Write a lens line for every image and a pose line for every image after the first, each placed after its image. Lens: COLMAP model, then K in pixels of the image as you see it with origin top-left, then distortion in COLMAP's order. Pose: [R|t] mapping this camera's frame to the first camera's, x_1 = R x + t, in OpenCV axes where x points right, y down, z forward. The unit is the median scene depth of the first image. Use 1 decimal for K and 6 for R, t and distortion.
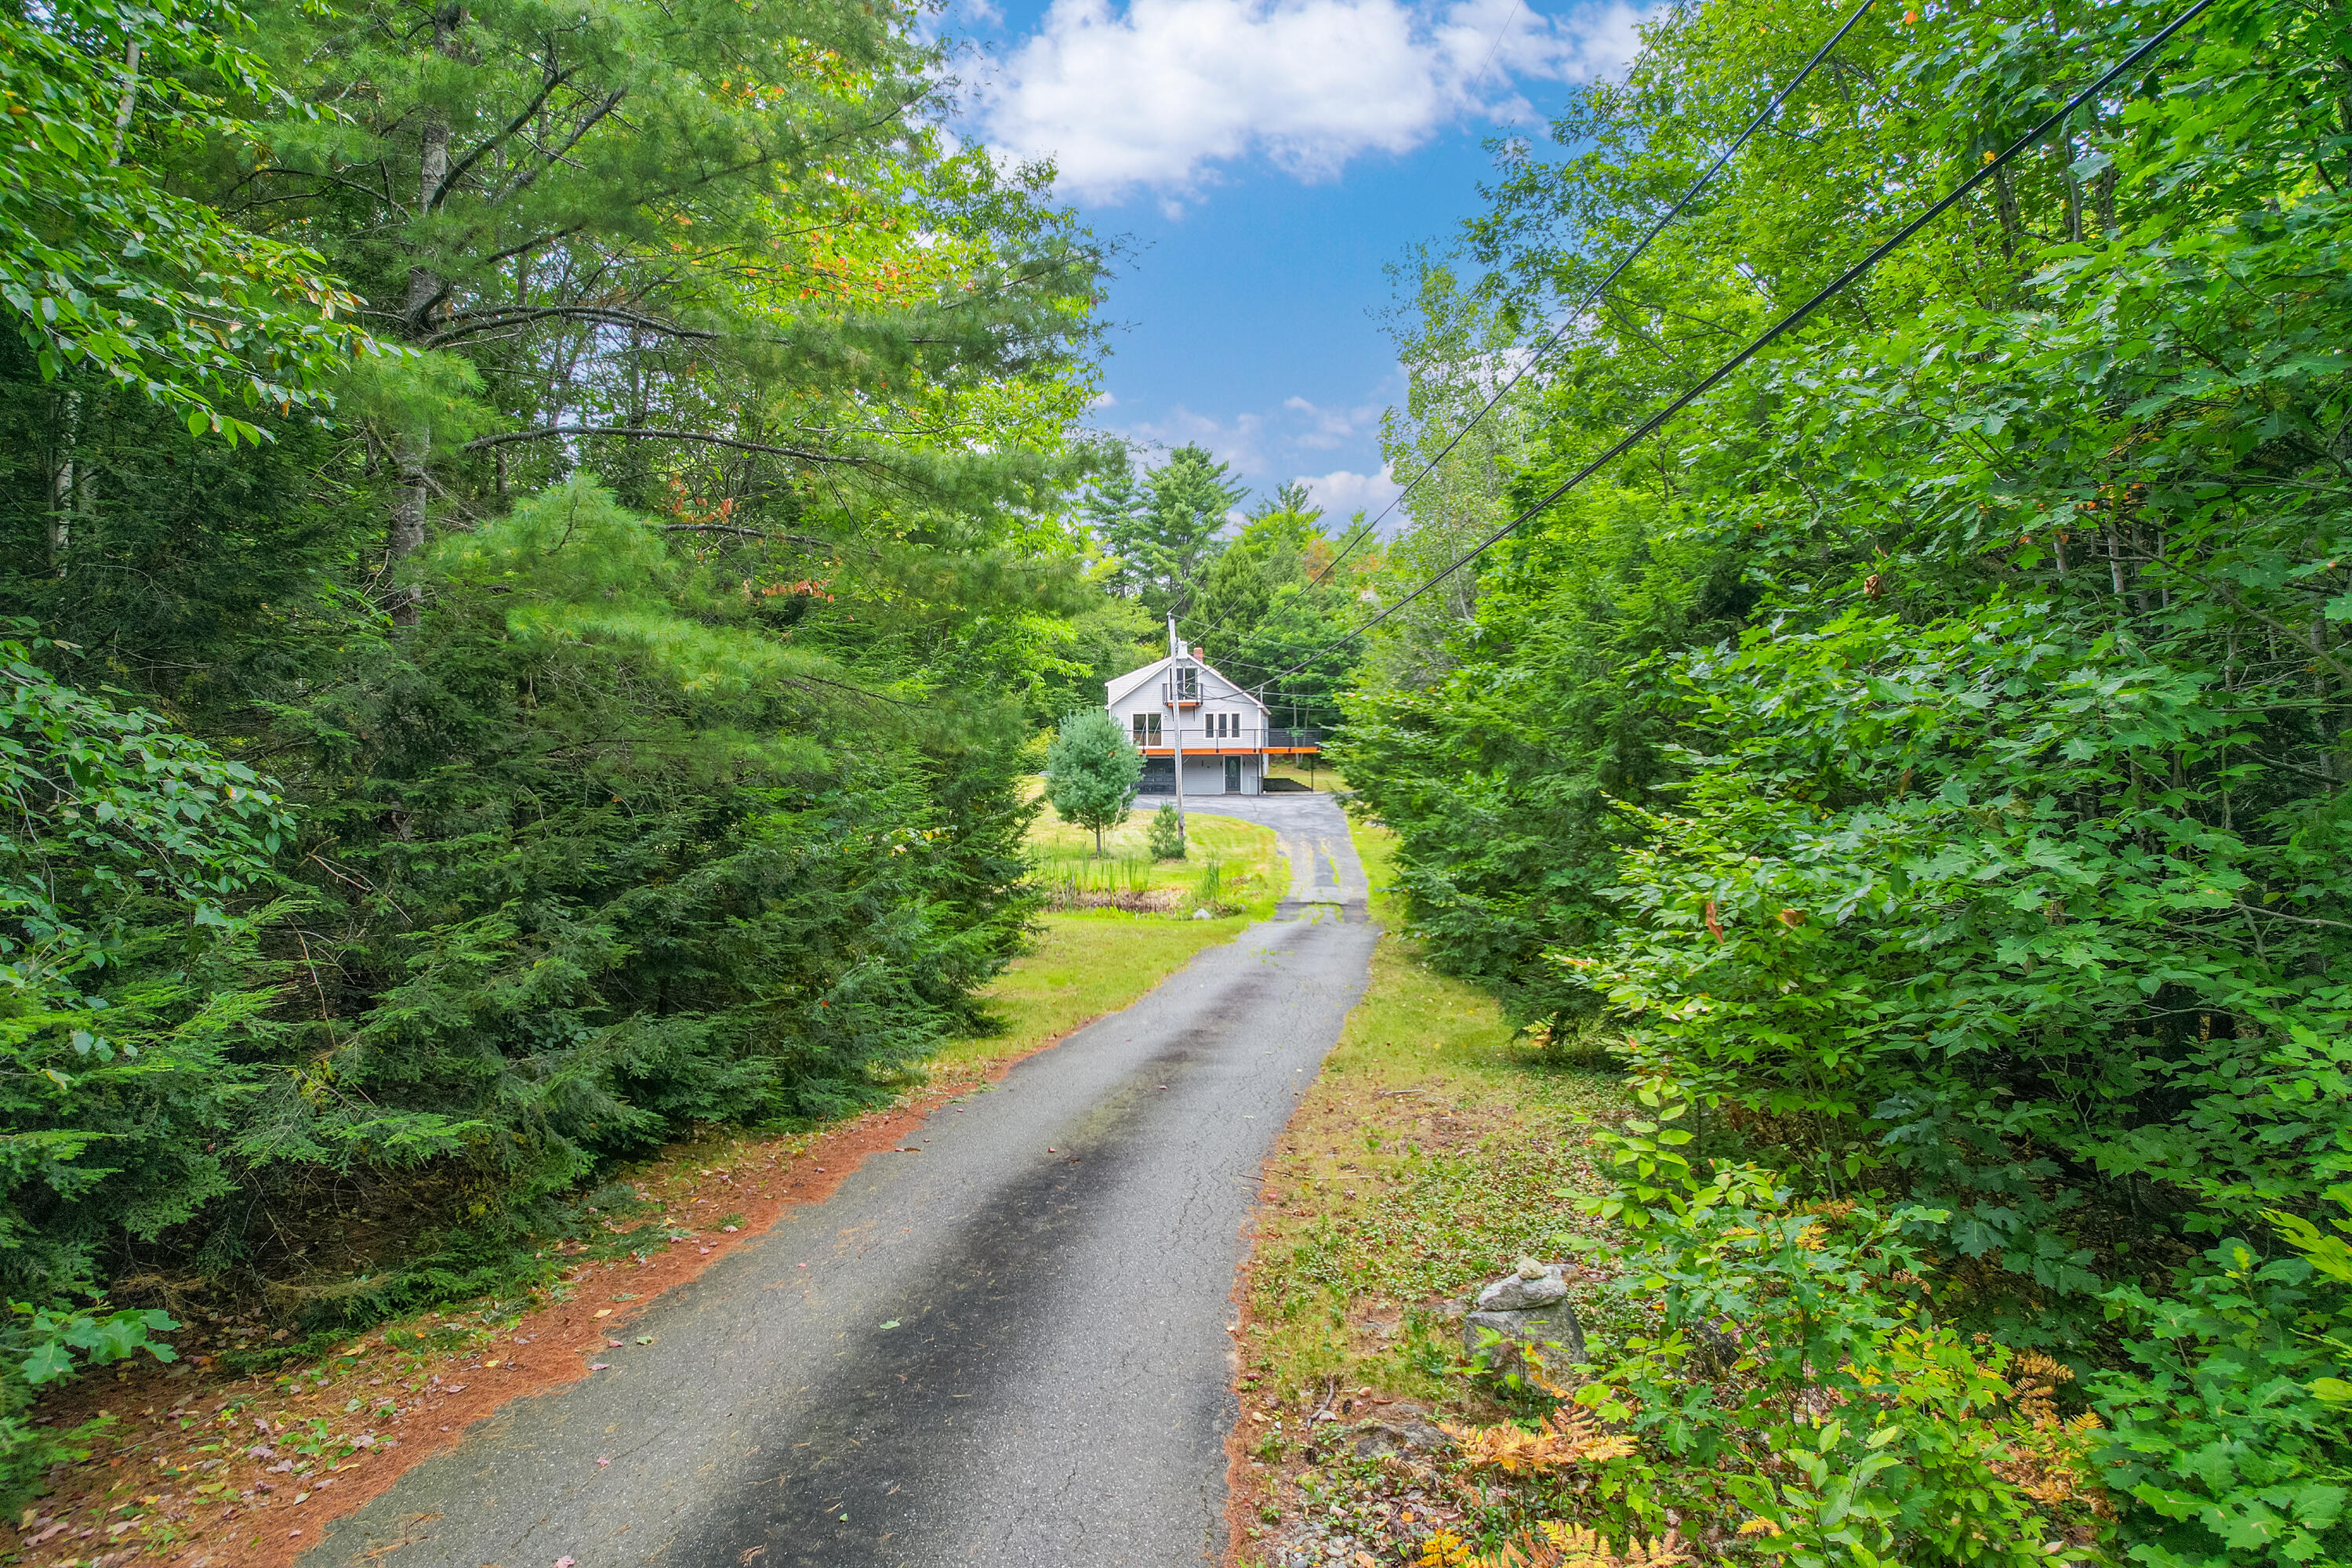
lens RADIAL K [[1512.2, 0, 1157.4], [0, 1512.2, 779.5], [0, 0, 1]] dist [-0.072567, 0.065128]
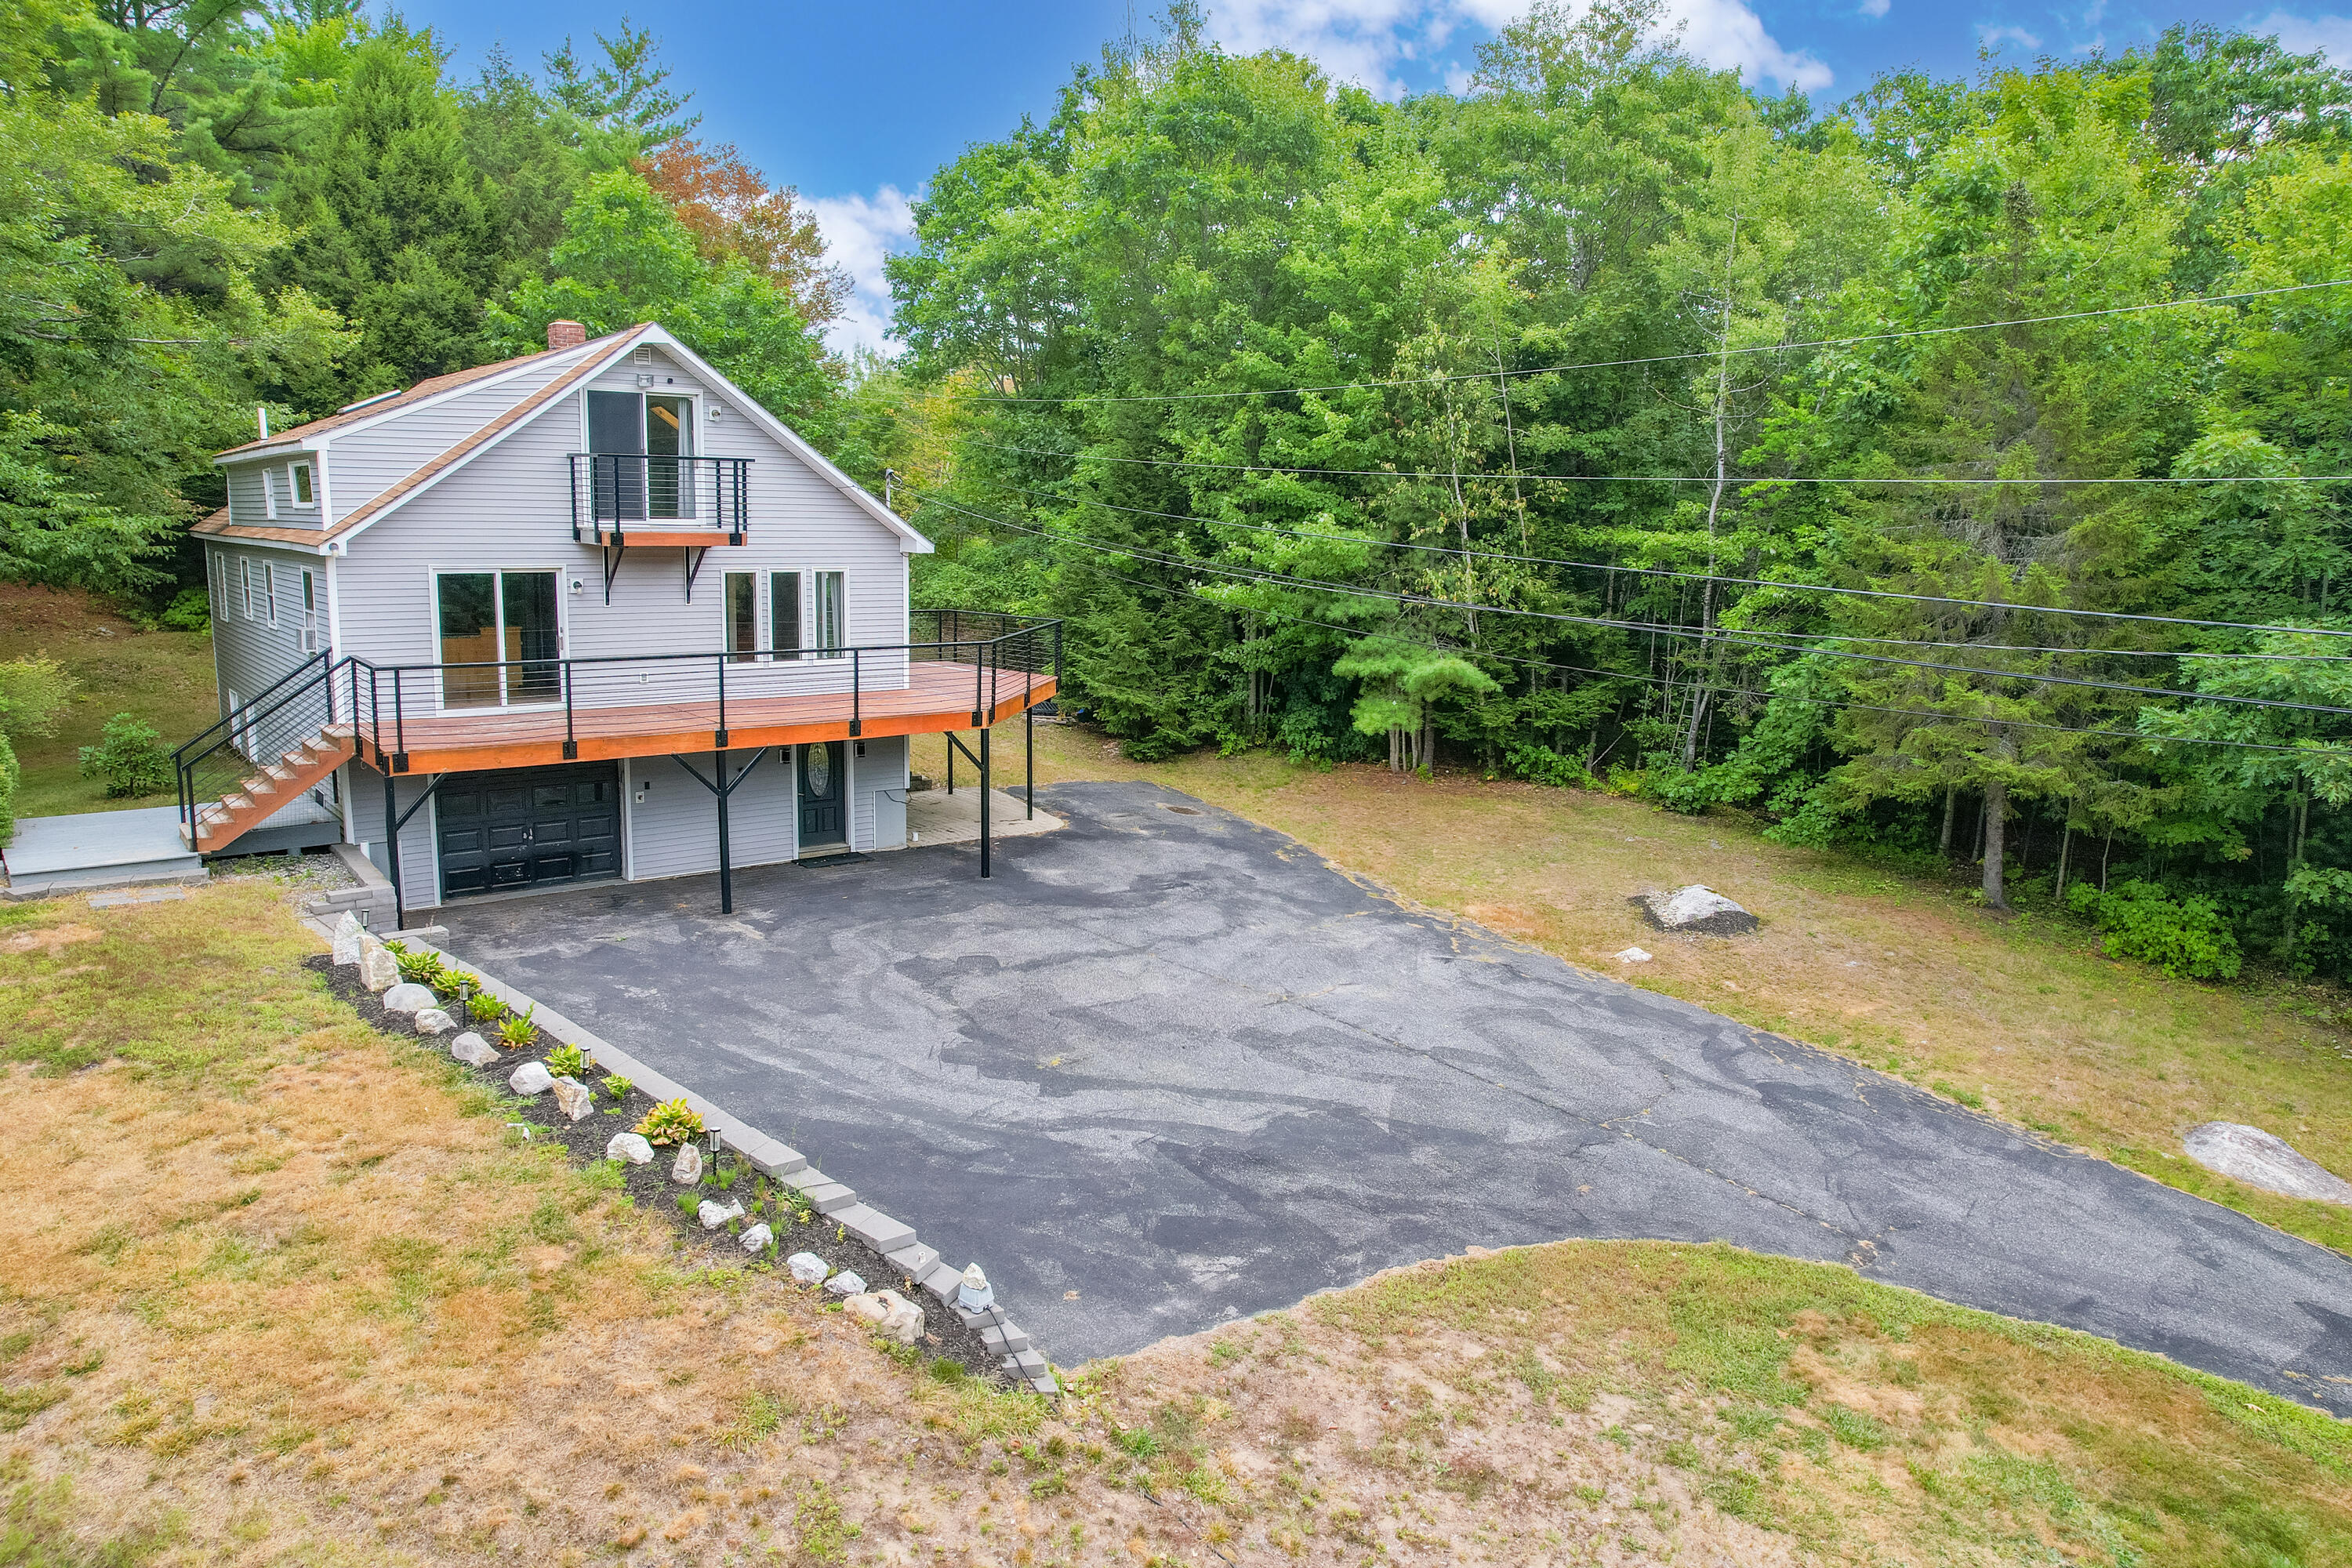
lens RADIAL K [[1560.3, 0, 1163.7], [0, 1560.3, 777.7], [0, 0, 1]] dist [-0.086837, 0.080321]
pose [[0.716006, -0.098109, 0.691166, -0.104470], [-0.012445, 0.988124, 0.153154, -0.050171], [-0.697984, -0.118260, 0.706281, 0.742787]]
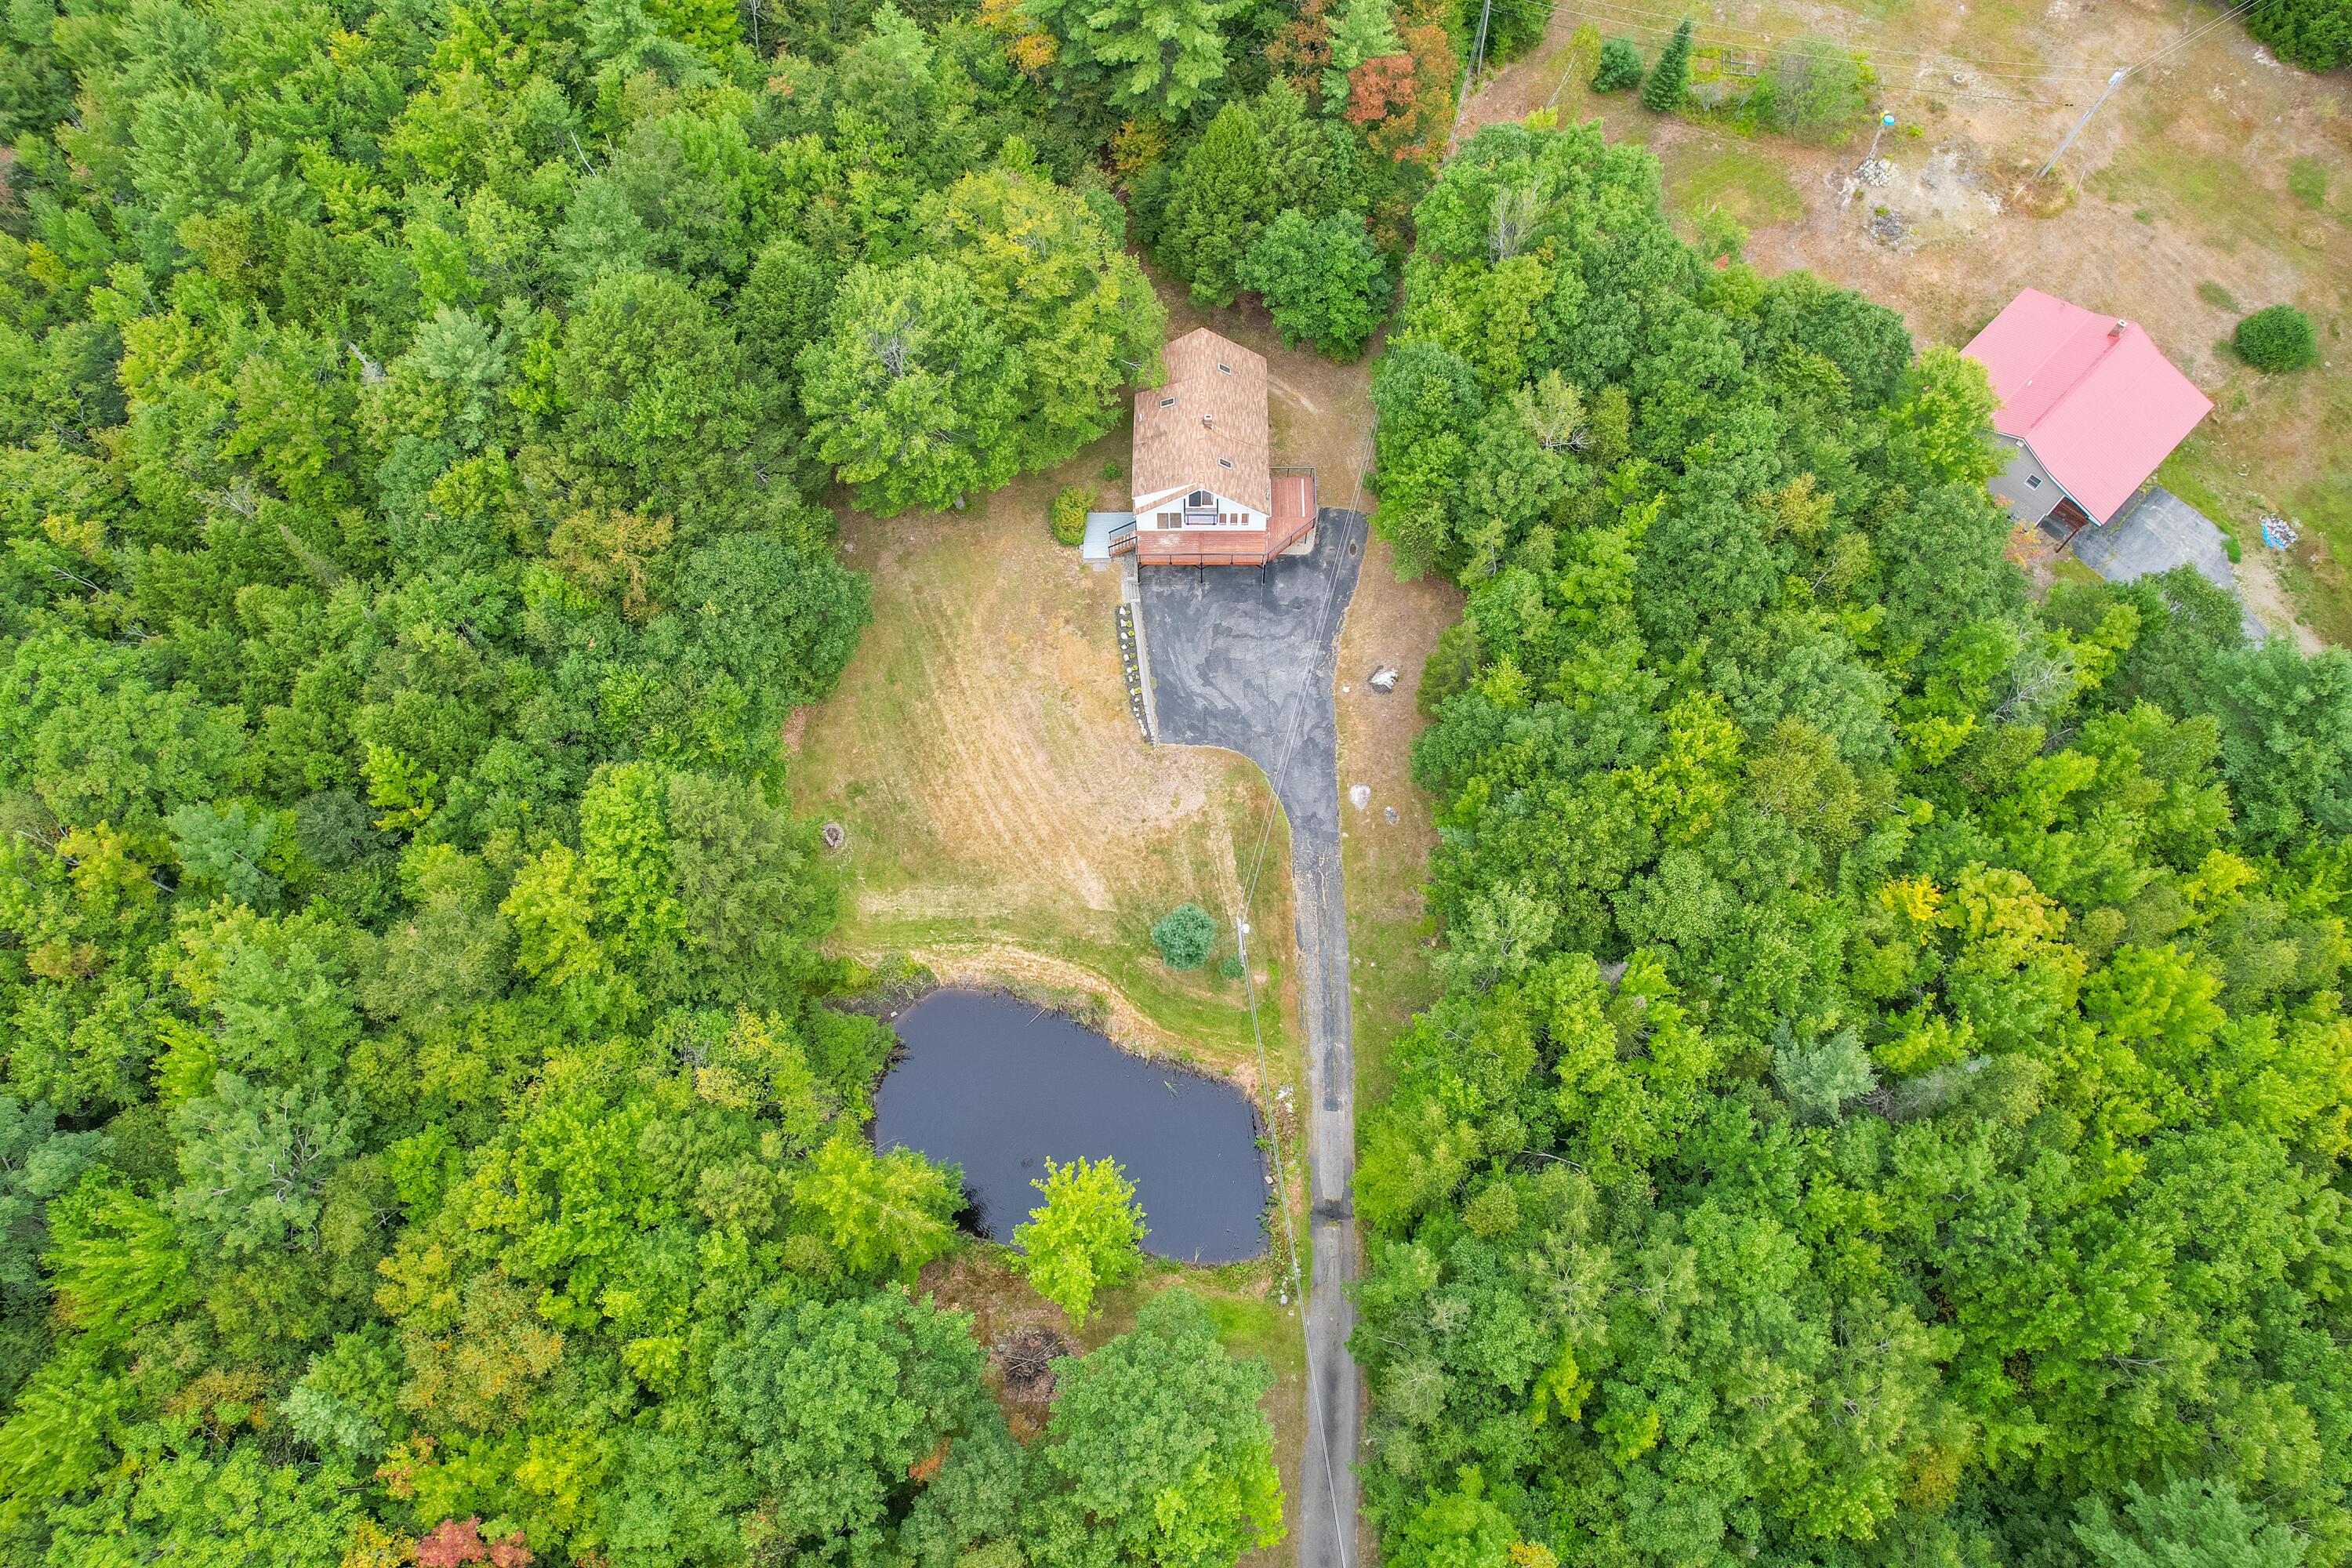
lens RADIAL K [[1523.6, 0, 1155.9], [0, 1523.6, 786.5], [0, 0, 1]] dist [-0.059341, 0.035039]
pose [[0.995689, -0.089468, 0.024458, -0.064039], [0.017527, 0.440437, 0.897612, -0.997947], [-0.091080, -0.893314, 0.440107, 0.296535]]
